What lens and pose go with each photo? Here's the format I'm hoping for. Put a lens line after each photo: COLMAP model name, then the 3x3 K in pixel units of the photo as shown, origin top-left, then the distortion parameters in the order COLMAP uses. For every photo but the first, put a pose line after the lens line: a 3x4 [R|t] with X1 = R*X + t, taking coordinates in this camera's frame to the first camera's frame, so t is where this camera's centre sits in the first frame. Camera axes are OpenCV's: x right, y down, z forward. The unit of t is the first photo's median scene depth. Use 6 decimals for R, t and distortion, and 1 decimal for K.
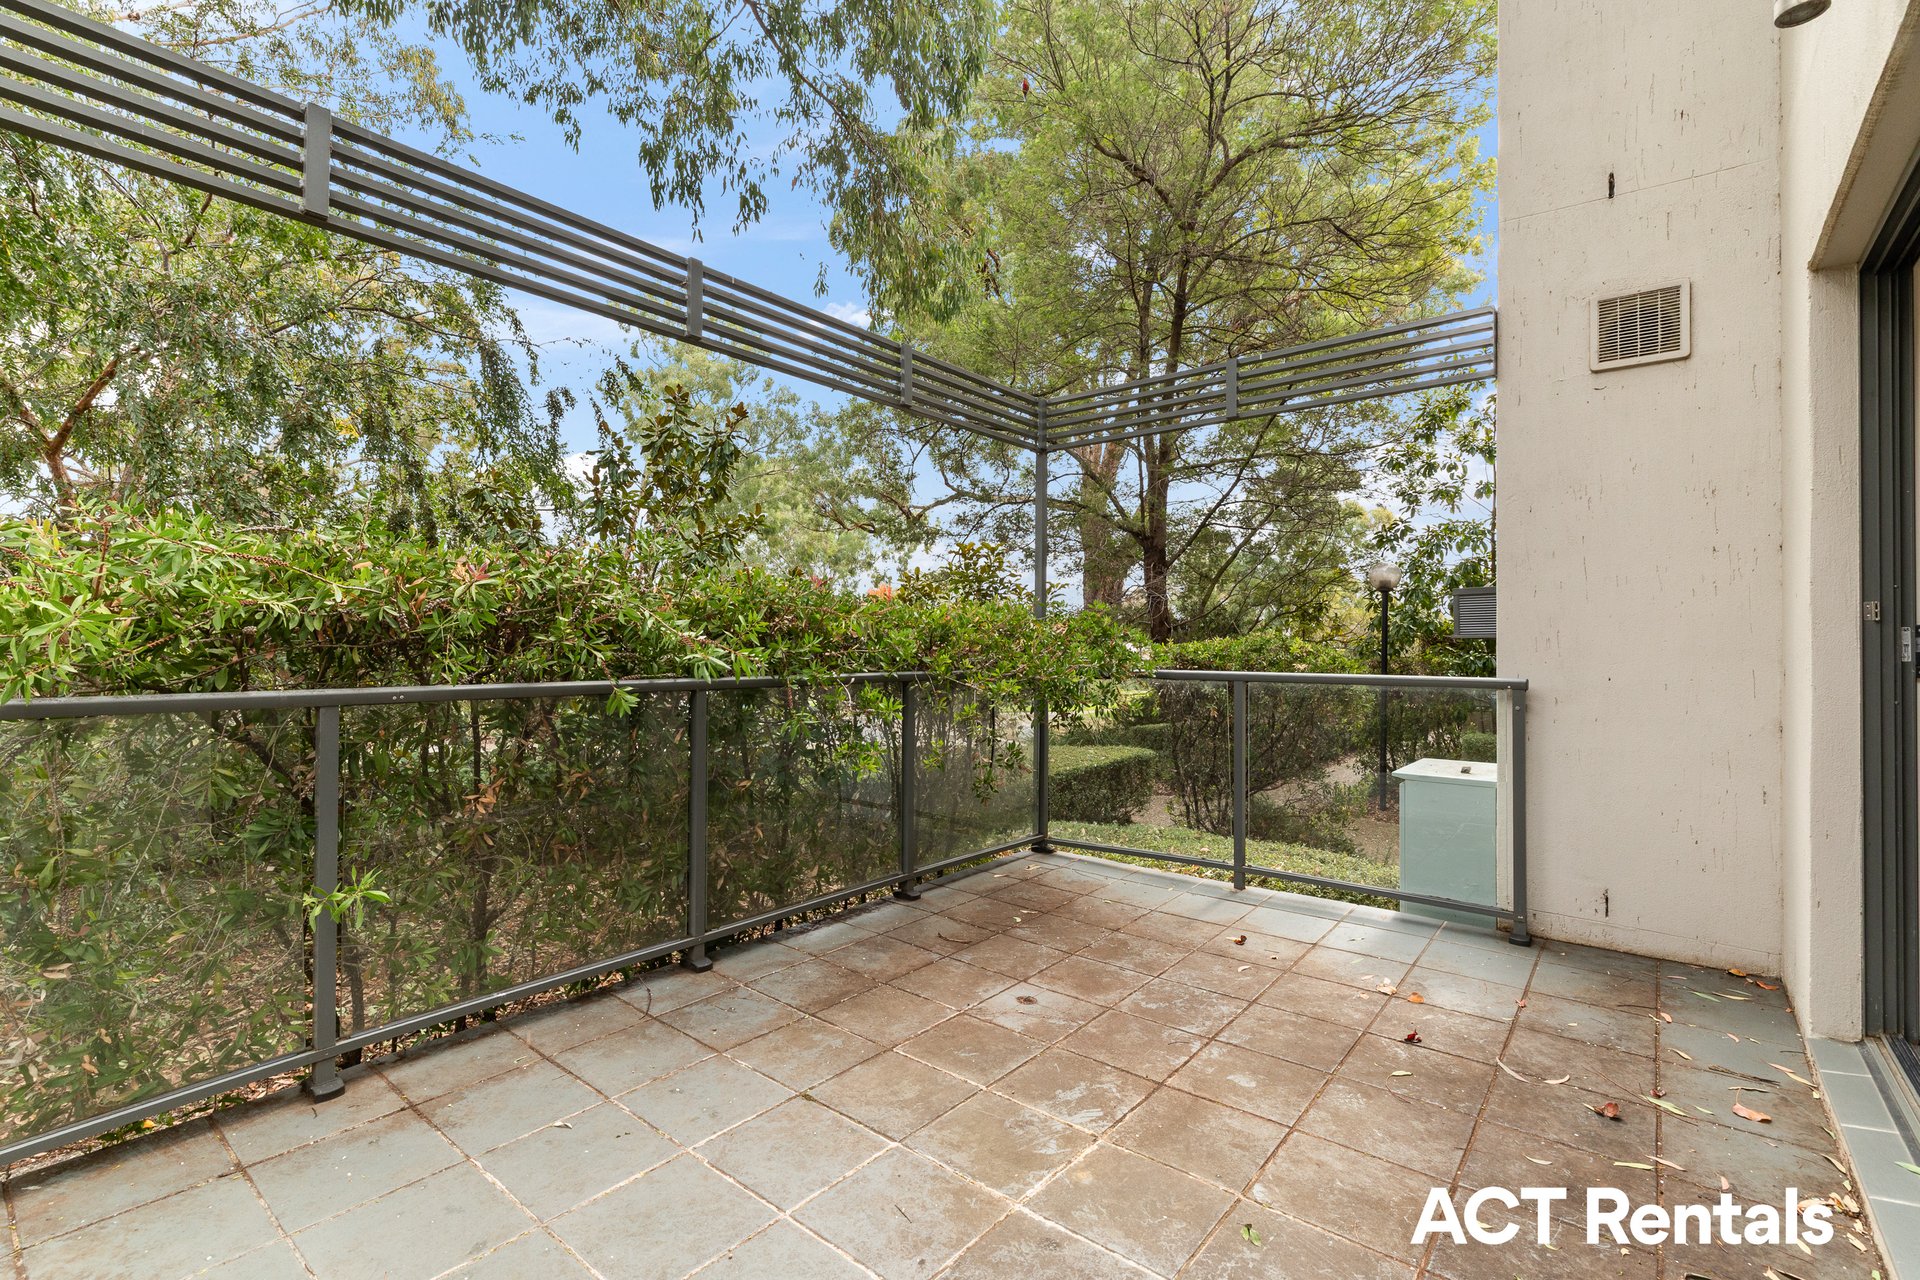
lens RADIAL K [[856.8, 0, 927.4], [0, 856.8, 638.5], [0, 0, 1]] dist [0.013374, -0.000019]
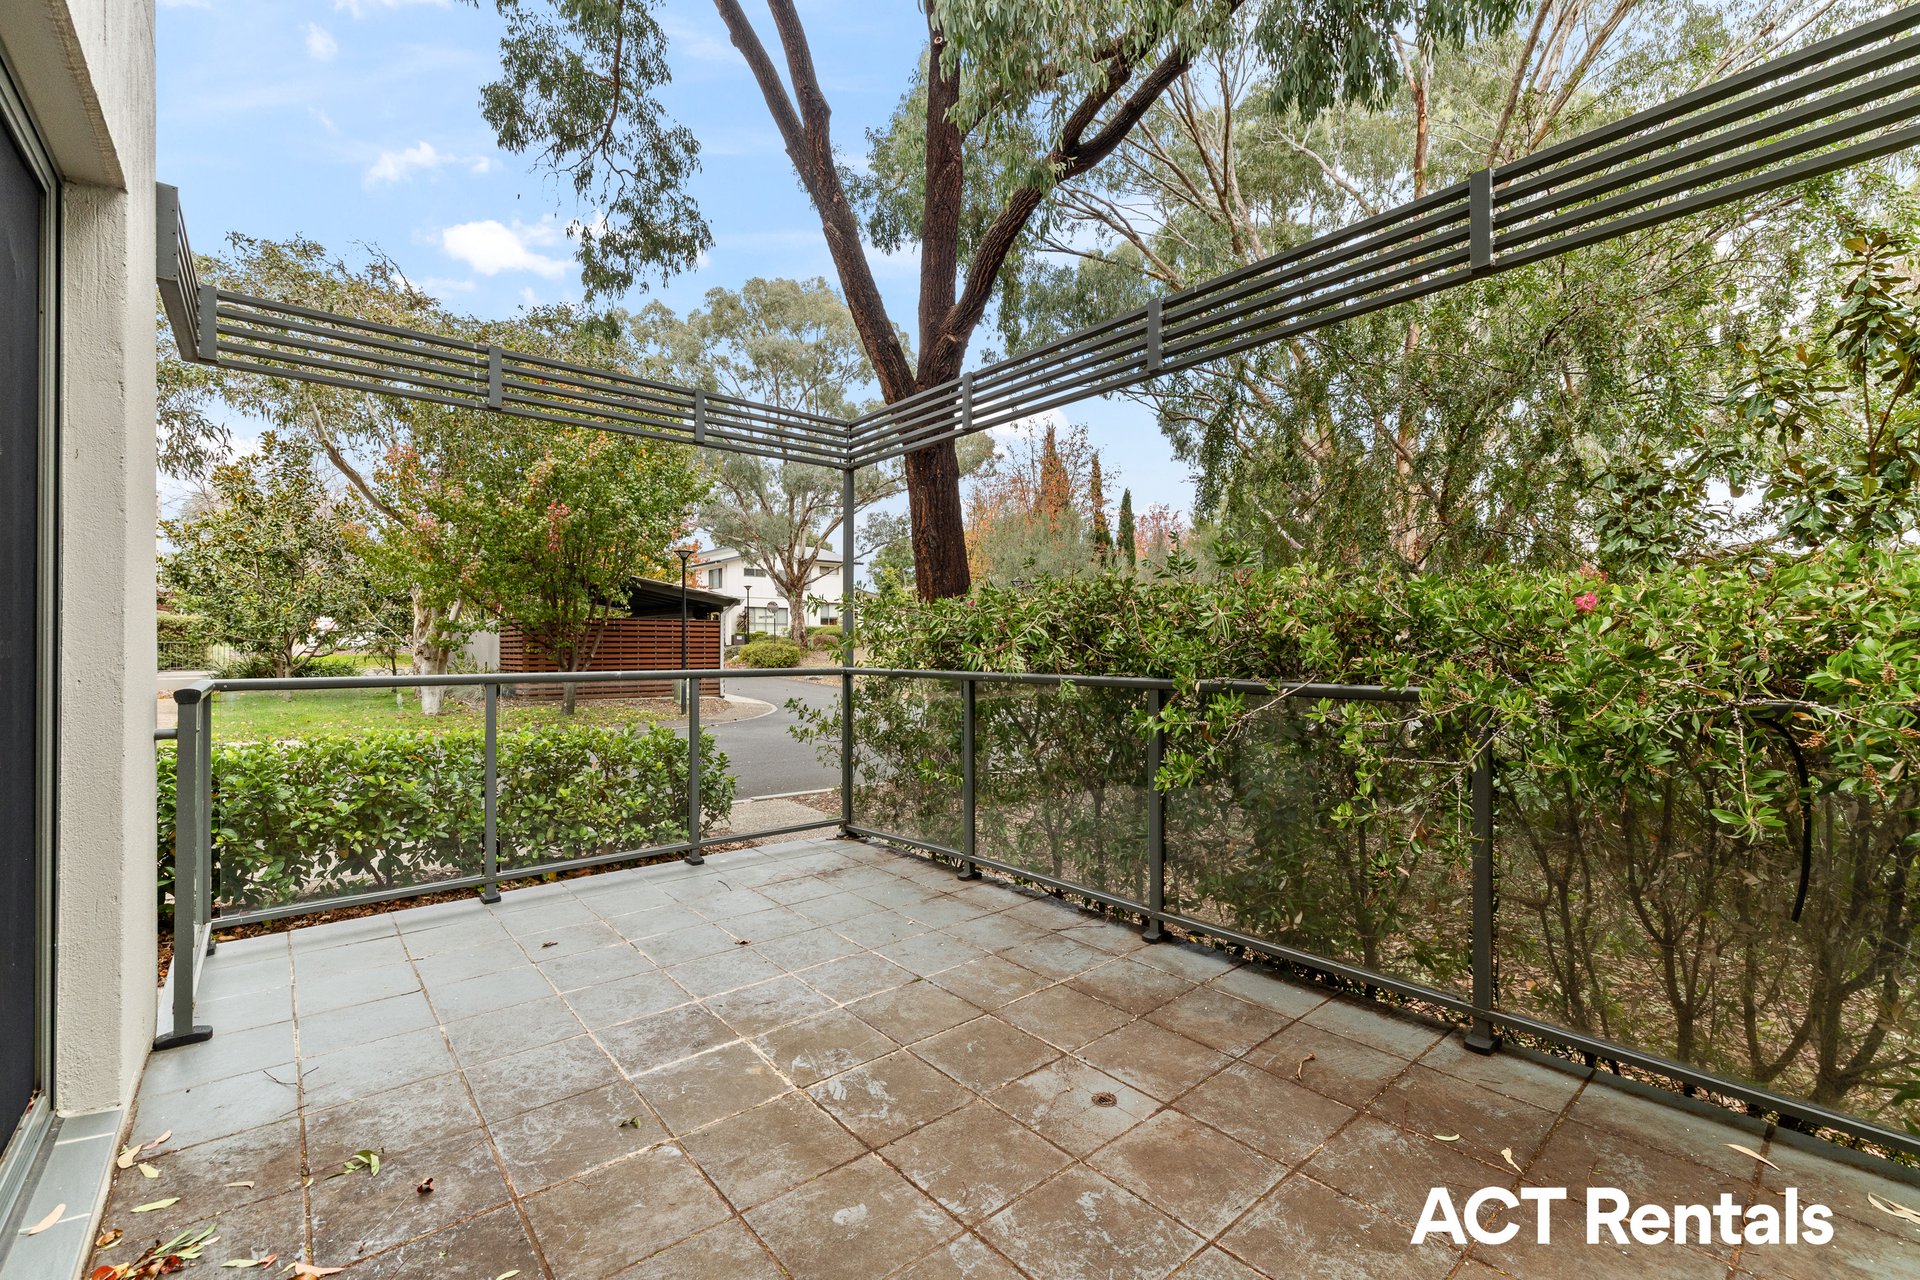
lens RADIAL K [[813.4, 0, 966.5], [0, 813.4, 656.8], [0, 0, 1]] dist [-0.000029, 0.000125]
pose [[-0.154432, 0.002346, -0.988001, 0.955221], [0.004084, 0.999990, 0.001736, 0.018755], [0.987995, -0.003767, -0.154440, 1.095770]]
